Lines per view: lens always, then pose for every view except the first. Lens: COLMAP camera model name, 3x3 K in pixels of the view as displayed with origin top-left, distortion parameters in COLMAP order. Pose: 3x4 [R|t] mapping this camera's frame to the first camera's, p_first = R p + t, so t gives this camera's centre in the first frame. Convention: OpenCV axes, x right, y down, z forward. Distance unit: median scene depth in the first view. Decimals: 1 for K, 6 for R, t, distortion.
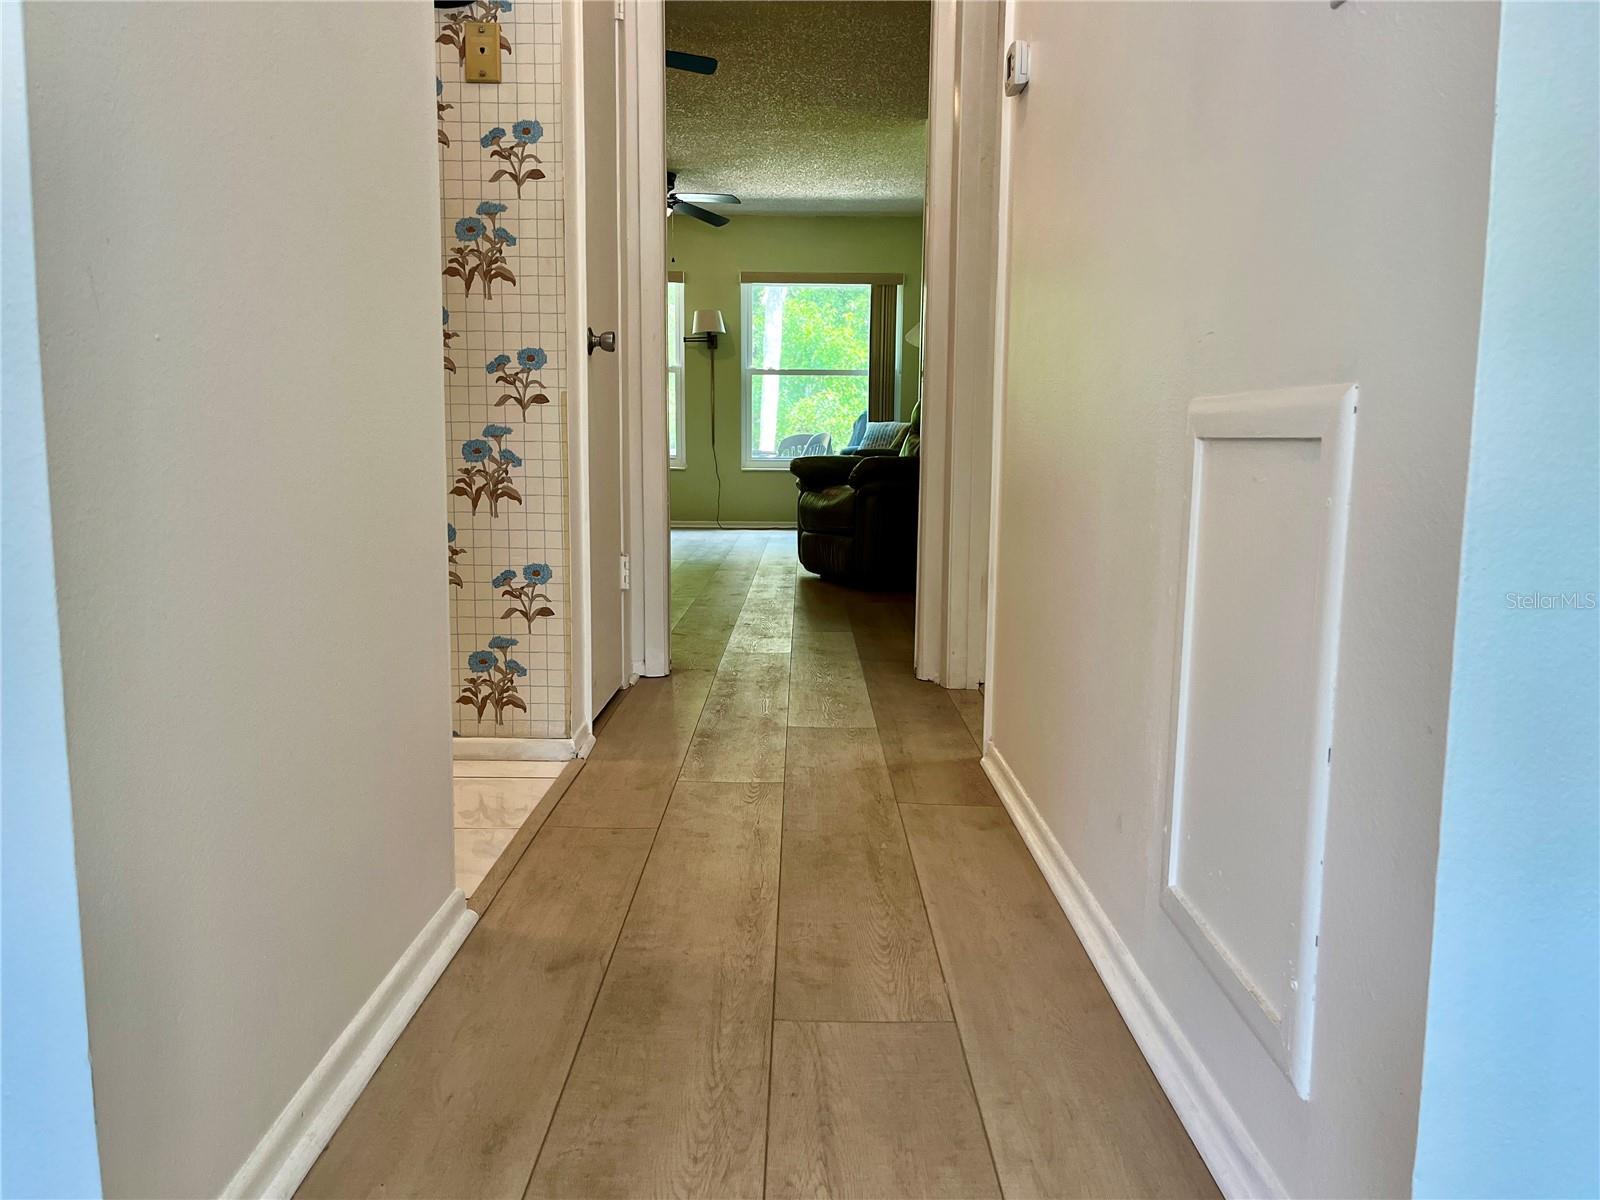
lens RADIAL K [[1191.0, 0, 800.0], [0, 1191.0, 600.0], [0, 0, 1]] dist [0.002822, 0.000332]
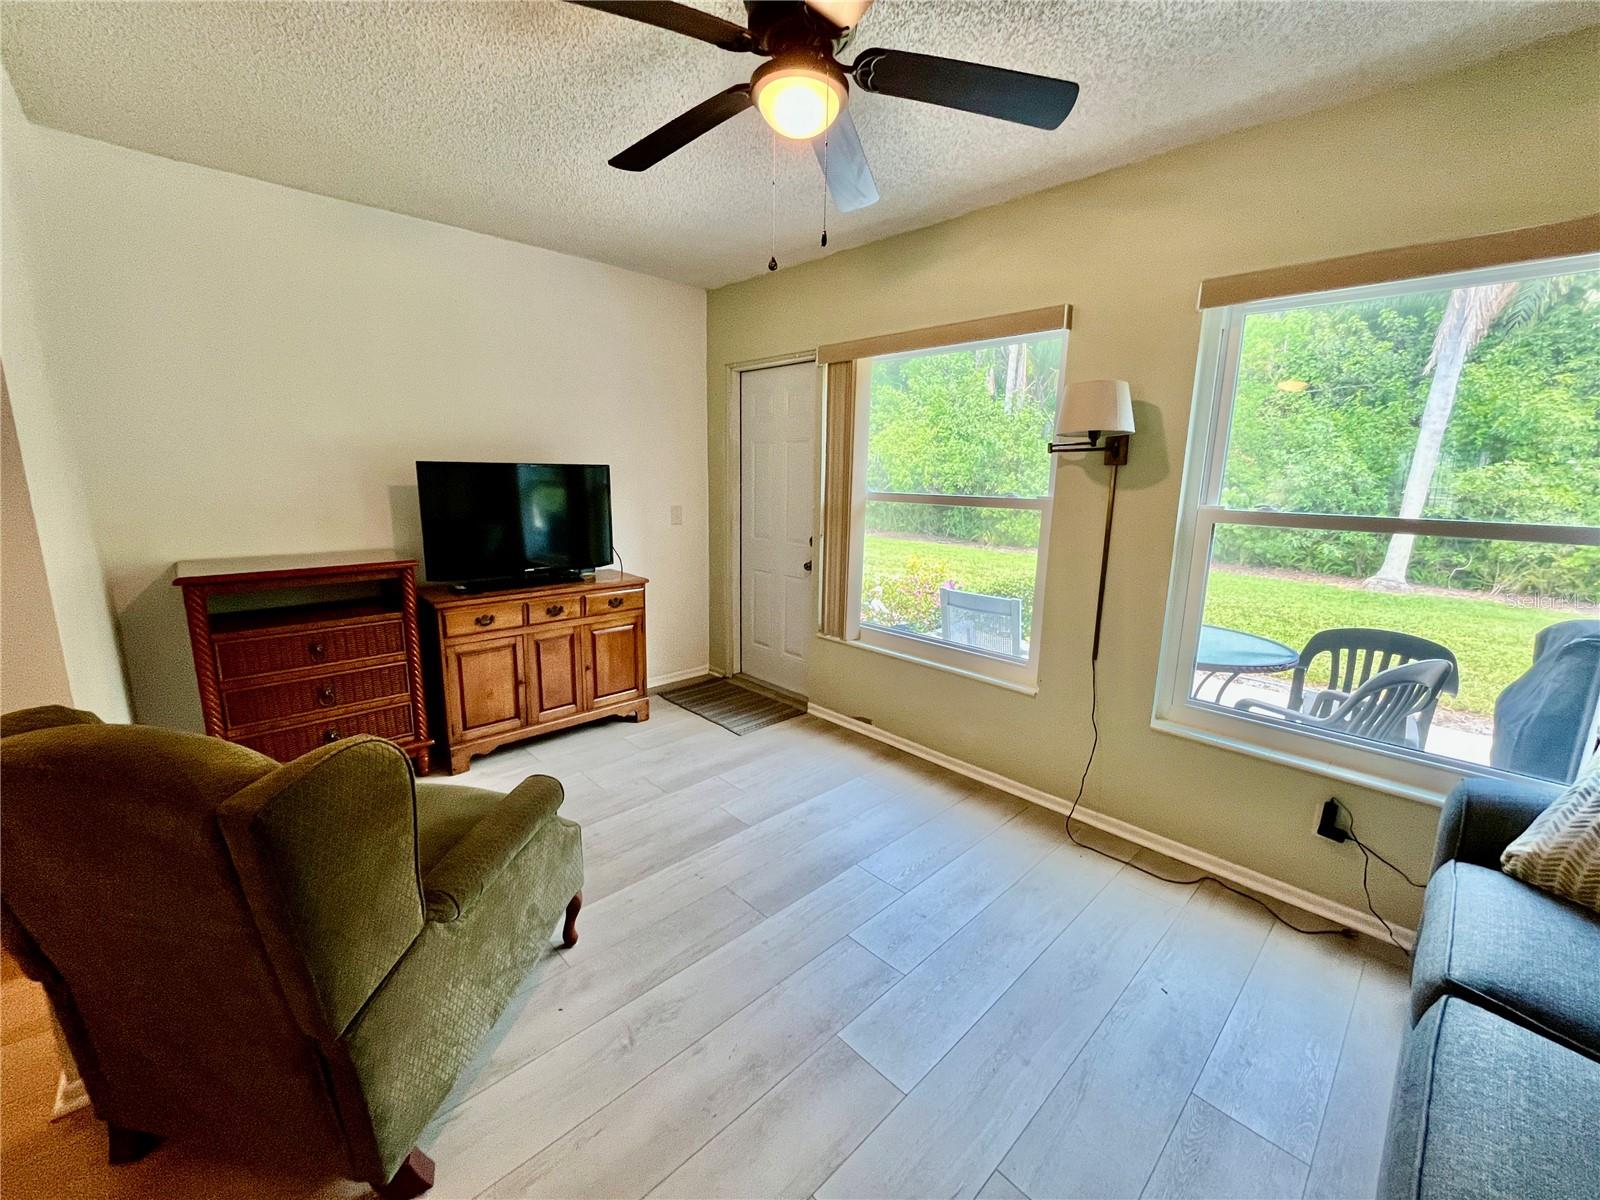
lens RADIAL K [[646.7, 0, 798.0], [0, 646.7, 596.2], [0, 0, 1]] dist [-0.002963, -0.000360]
pose [[0.691270, 0.143197, -0.708266, 0.027137], [-0.107836, 0.989635, 0.094835, -0.171871], [0.714505, 0.010820, 0.699547, 0.740419]]
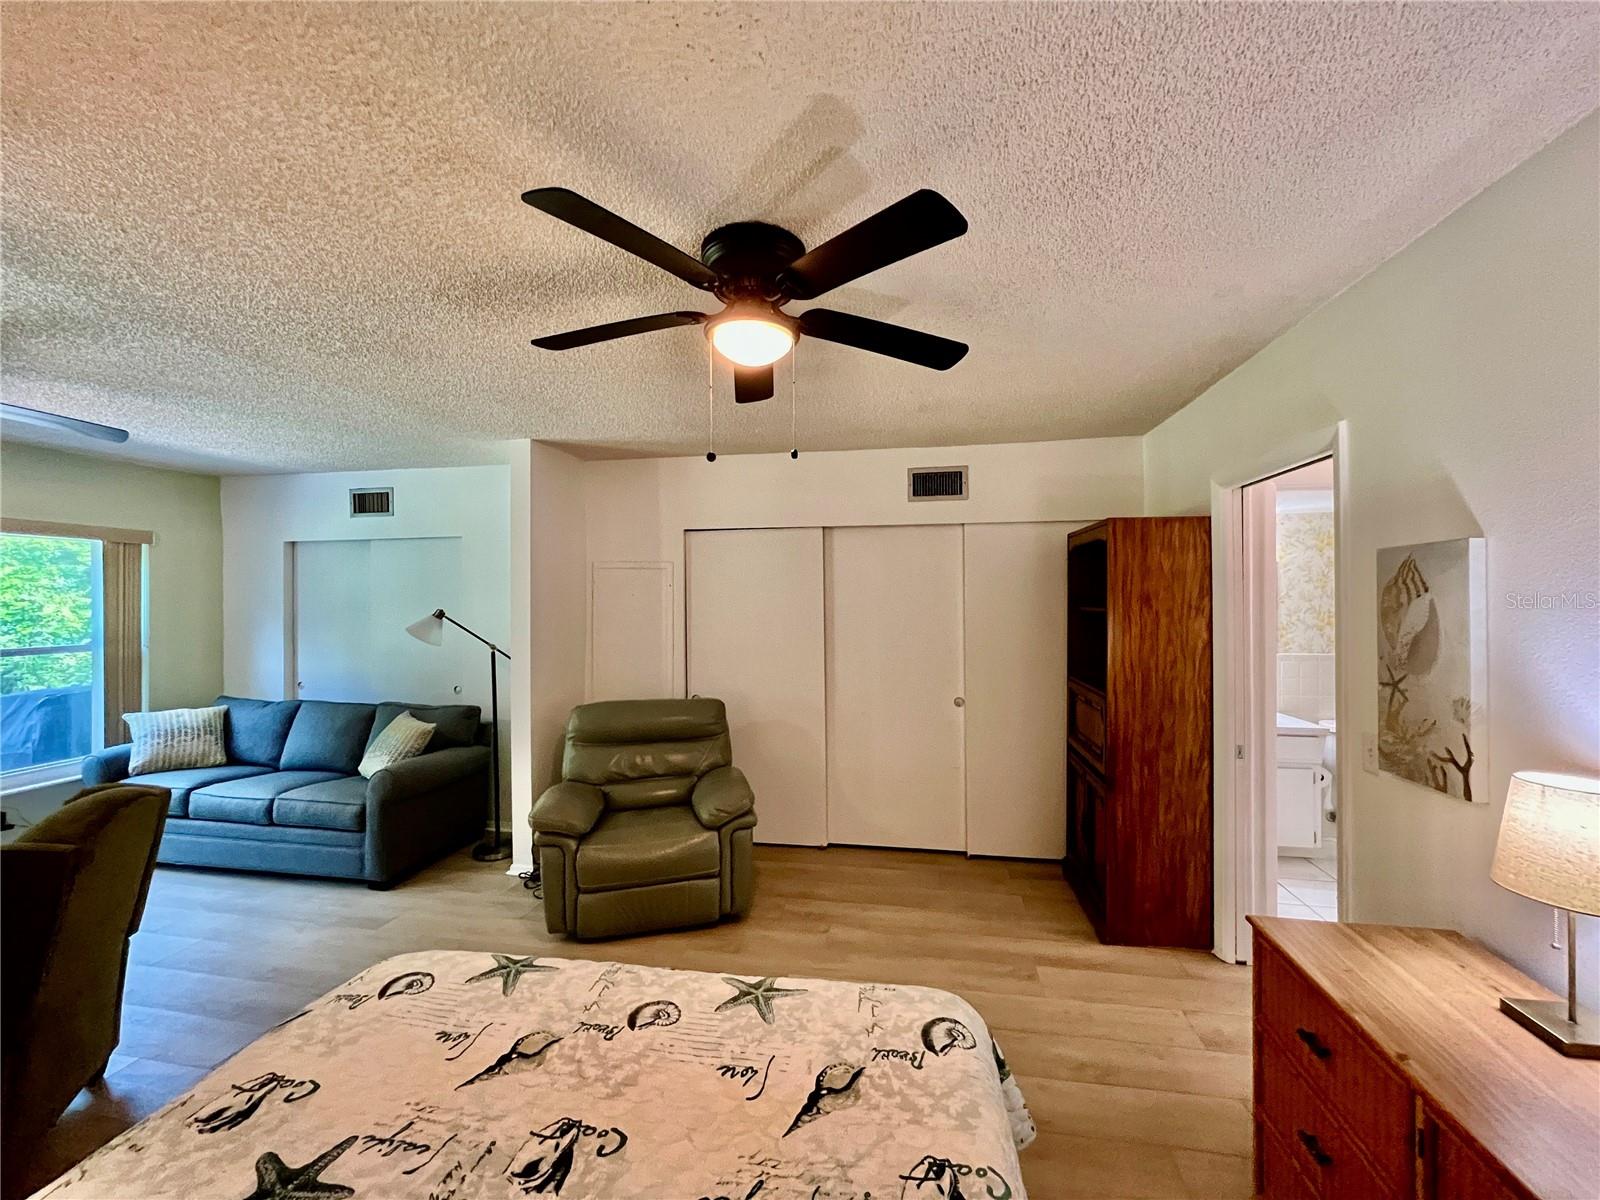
lens RADIAL K [[646.7, 0, 798.0], [0, 646.7, 596.2], [0, 0, 1]] dist [-0.002963, -0.000360]
pose [[0.179492, -0.002467, 0.983756, -0.279645], [0.137163, 0.990292, -0.022543, -0.155181], [-0.974150, 0.138981, 0.178088, 0.477917]]
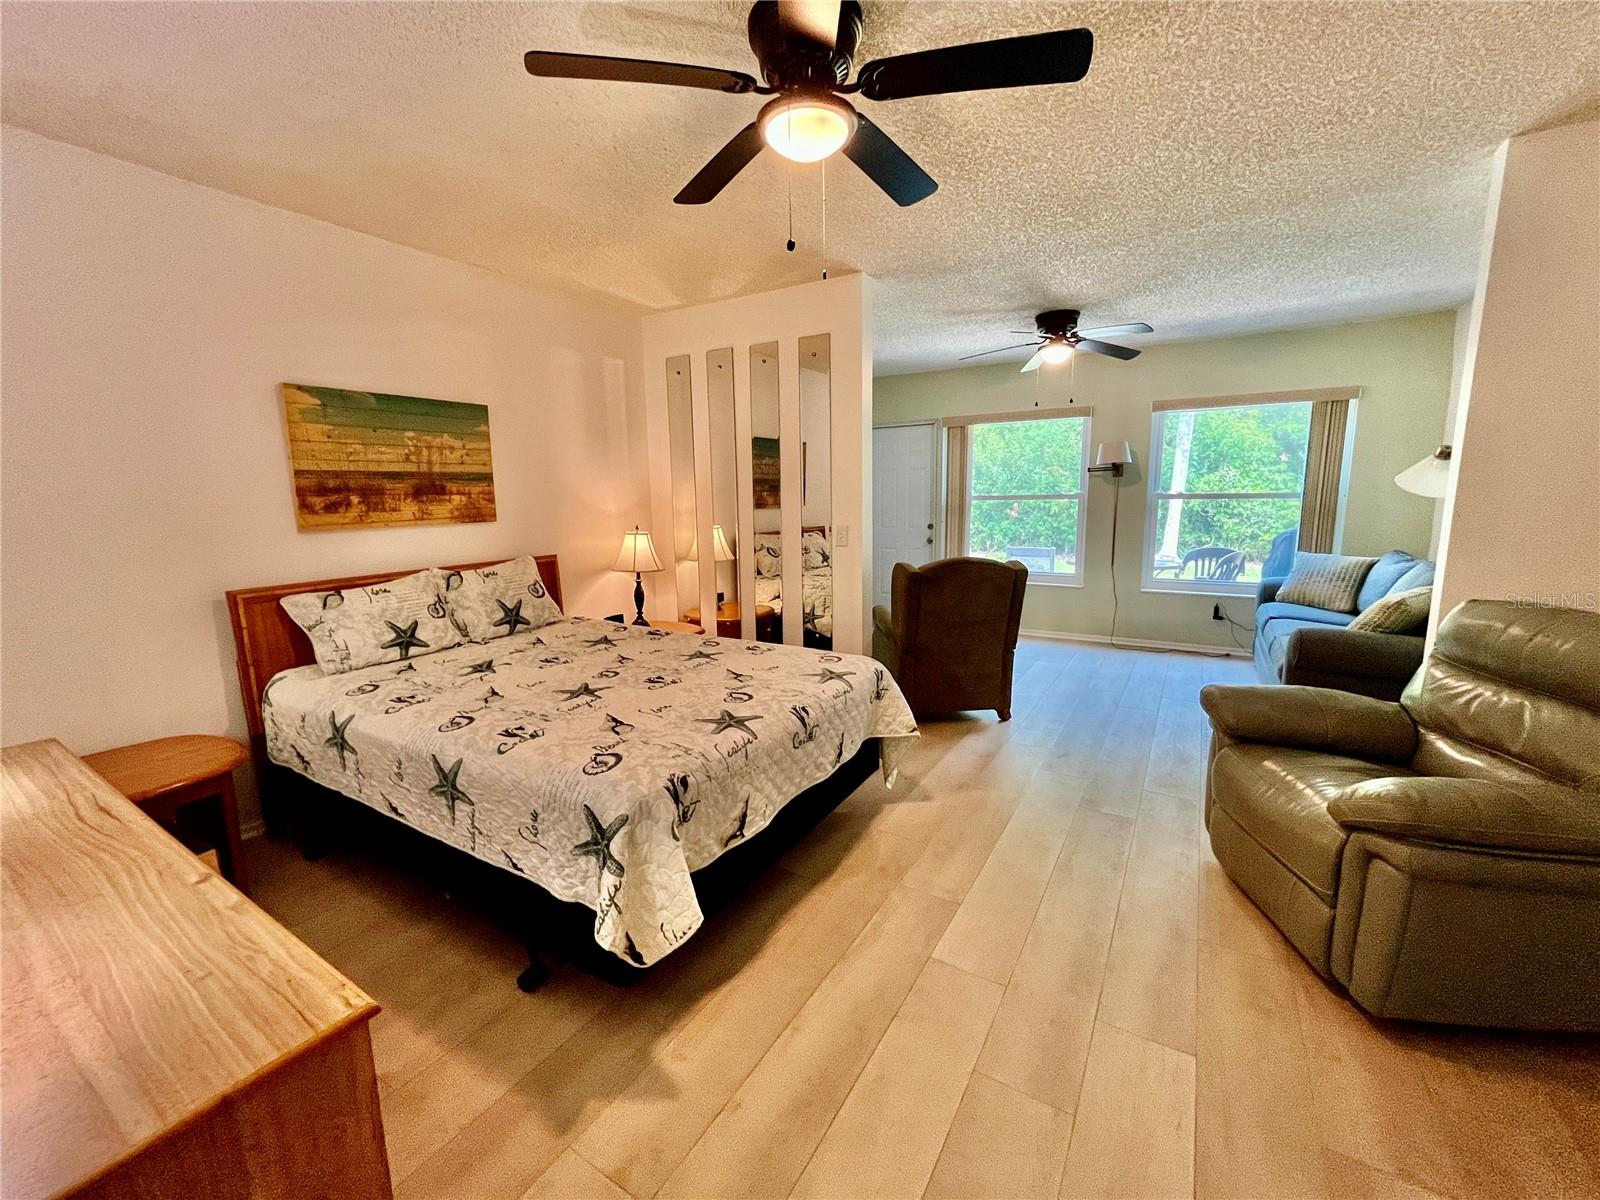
lens RADIAL K [[646.7, 0, 798.0], [0, 646.7, 596.2], [0, 0, 1]] dist [-0.002963, -0.000360]
pose [[0.851541, 0.062428, -0.520558, -0.010013], [-0.047869, 0.997996, 0.041379, -0.116245], [0.522099, -0.010318, 0.852823, 0.365131]]
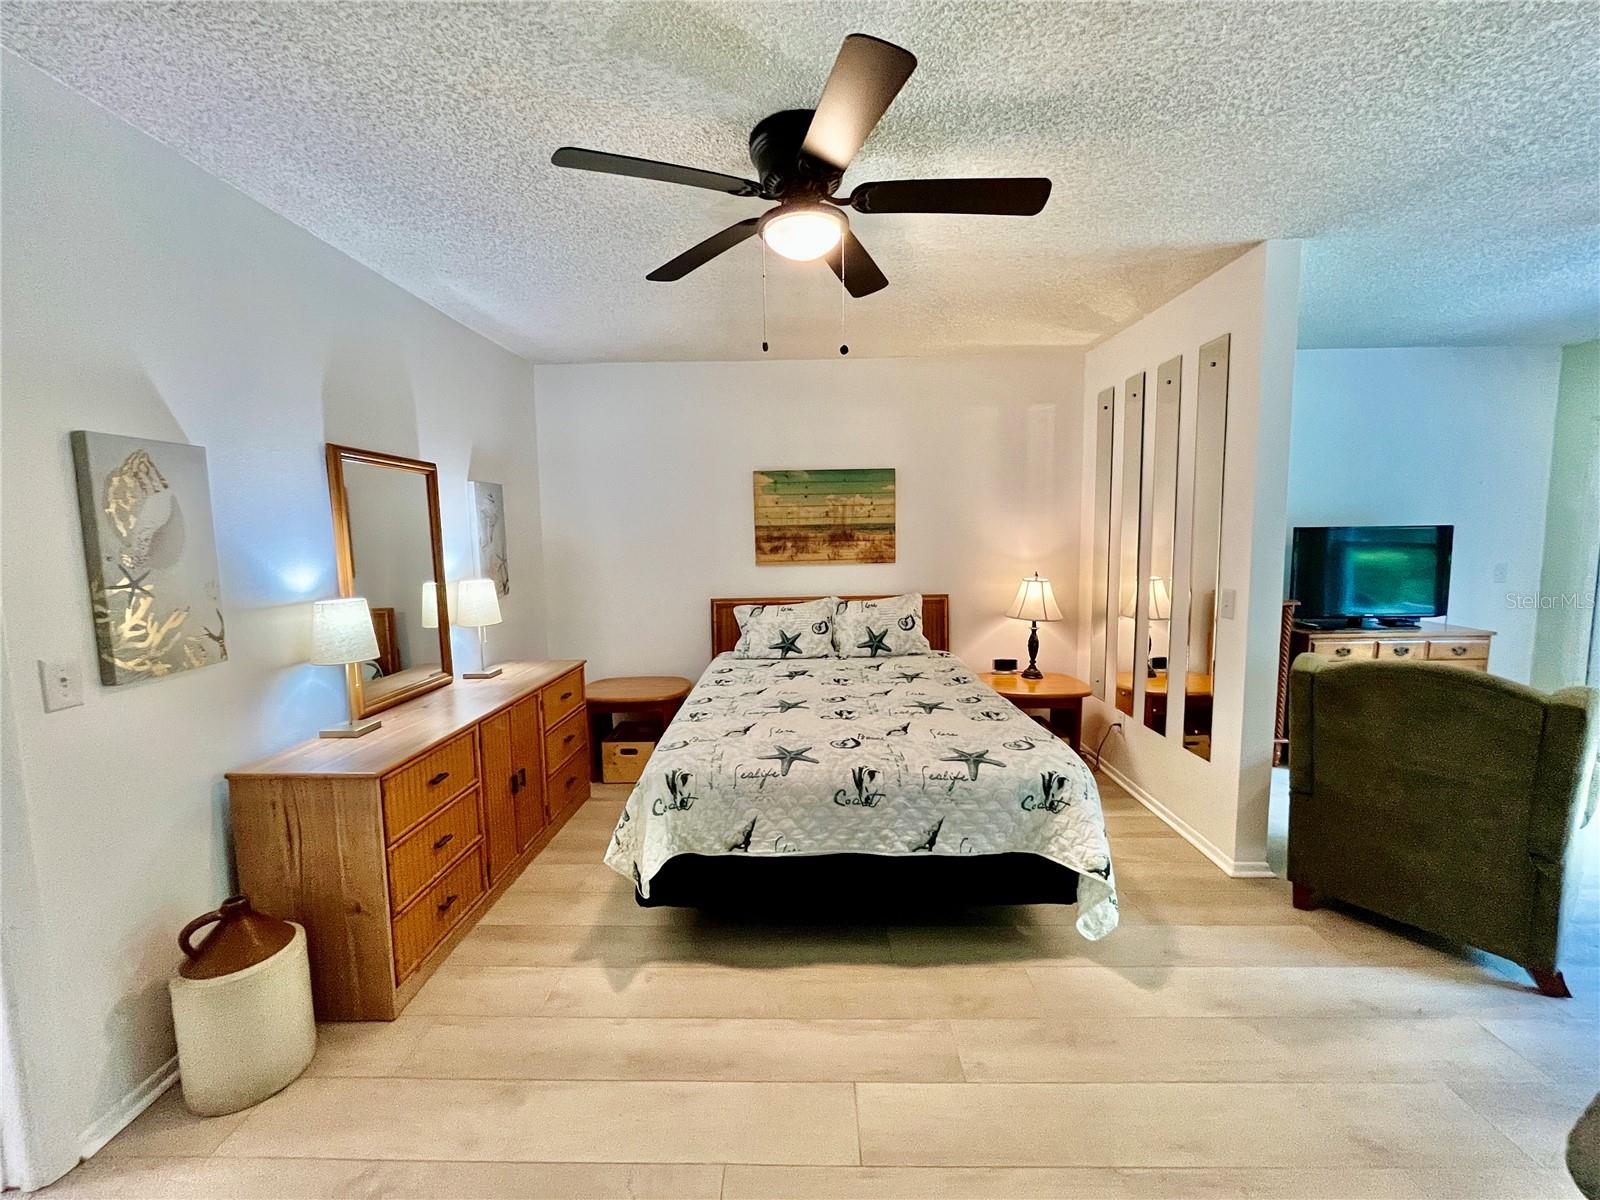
lens RADIAL K [[646.7, 0, 798.0], [0, 646.7, 596.2], [0, 0, 1]] dist [-0.002963, -0.000360]
pose [[-0.014850, 0.090338, -0.995800, 0.091572], [-0.117605, 0.988840, 0.091460, -0.144723], [0.992949, 0.118469, -0.004060, 0.524277]]
